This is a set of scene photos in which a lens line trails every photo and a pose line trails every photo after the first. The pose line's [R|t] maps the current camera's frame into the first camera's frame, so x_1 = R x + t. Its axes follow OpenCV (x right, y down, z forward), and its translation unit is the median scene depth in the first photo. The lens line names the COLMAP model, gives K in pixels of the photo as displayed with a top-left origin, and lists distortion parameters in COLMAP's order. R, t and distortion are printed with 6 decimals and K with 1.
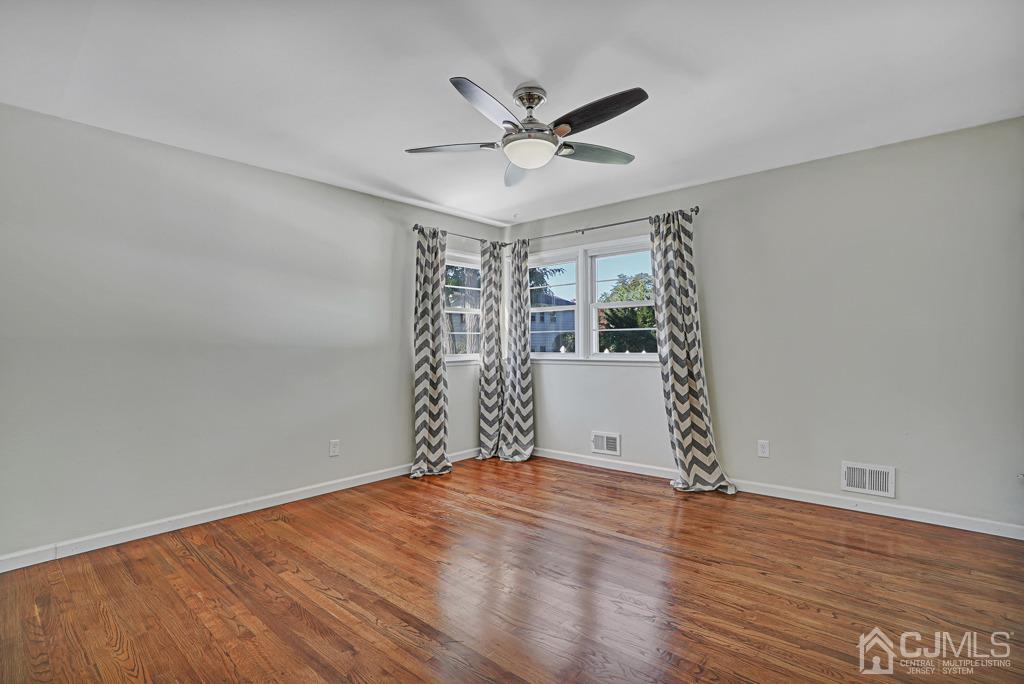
lens RADIAL K [[494.1, 0, 520.3], [0, 494.1, 341.5], [0, 0, 1]] dist [-0.067770, 0.025824]
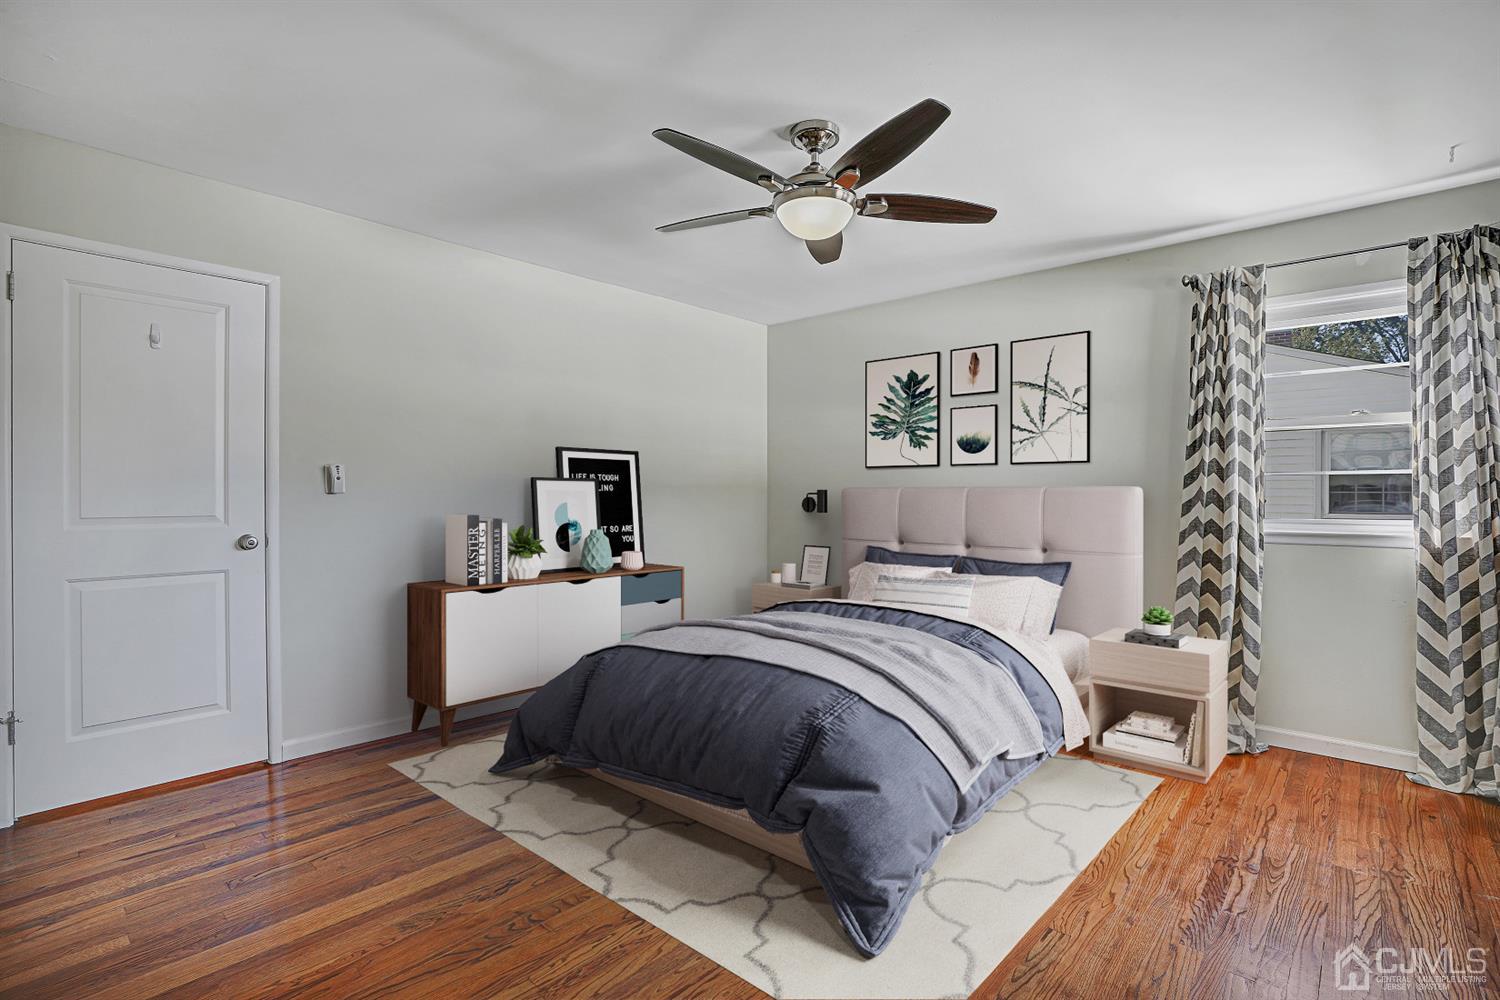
lens RADIAL K [[723.8, 0, 762.2], [0, 723.8, 499.2], [0, 0, 1]] dist [-0.067770, 0.025824]
pose [[-0.012364, 0.018911, -0.999745, 0.989231], [0.004633, 0.999812, 0.018854, -0.013527], [0.999913, -0.004399, -0.012449, 0.916341]]
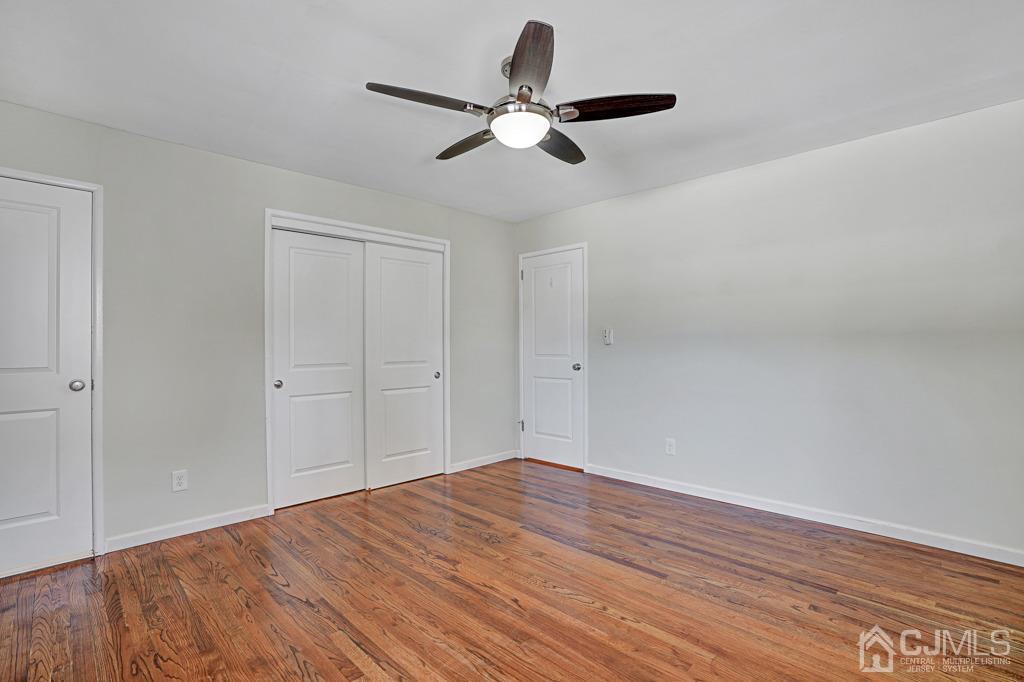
lens RADIAL K [[494.1, 0, 520.3], [0, 494.1, 340.5], [0, 0, 1]] dist [-0.067770, 0.025824]
pose [[-0.997519, 0.017156, 0.068280, -0.040702], [0.015868, 0.999687, -0.019360, 0.010285], [-0.068591, -0.018228, -0.997478, 1.825151]]
